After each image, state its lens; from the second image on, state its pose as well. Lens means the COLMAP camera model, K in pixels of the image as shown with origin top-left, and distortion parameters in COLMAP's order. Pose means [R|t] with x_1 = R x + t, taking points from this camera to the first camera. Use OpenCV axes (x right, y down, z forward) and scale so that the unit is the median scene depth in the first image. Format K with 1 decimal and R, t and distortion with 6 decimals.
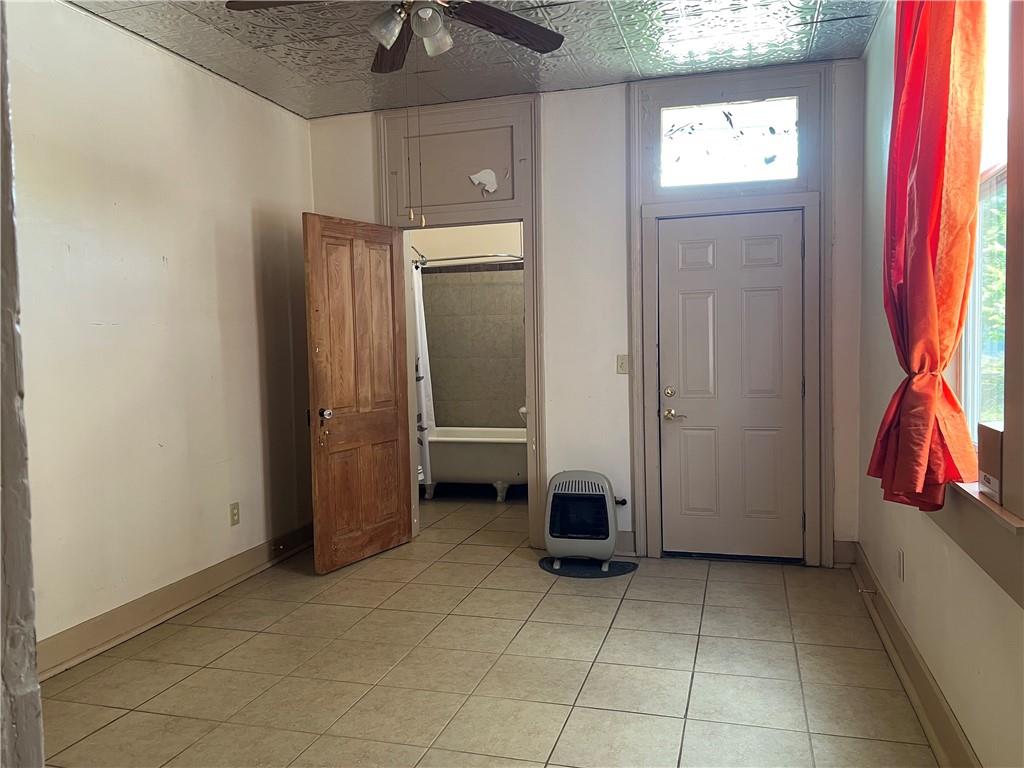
lens RADIAL K [[773.5, 0, 512.4], [0, 773.5, 388.2], [0, 0, 1]] dist [0.101435, -0.133244]
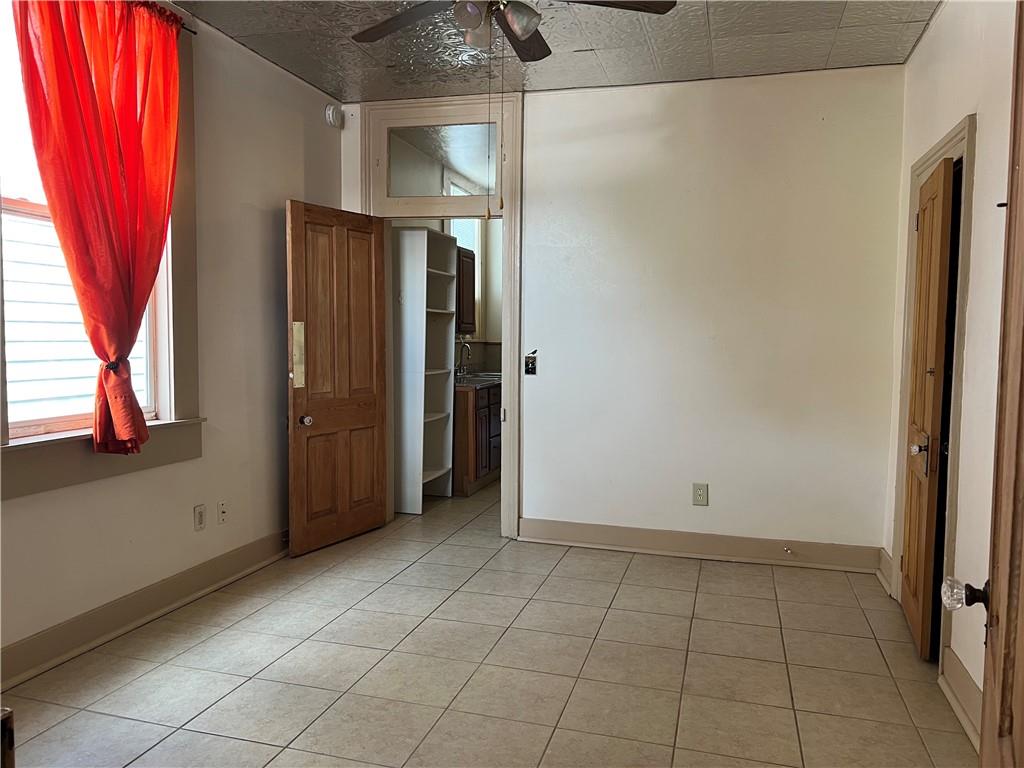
lens RADIAL K [[773.5, 0, 512.4], [0, 773.5, 388.2], [0, 0, 1]] dist [0.101435, -0.133244]
pose [[-0.999964, 0.006395, -0.005656, -0.381924], [0.005633, 0.992049, 0.125722, -0.318703], [0.006415, 0.125686, -0.992049, 5.550623]]
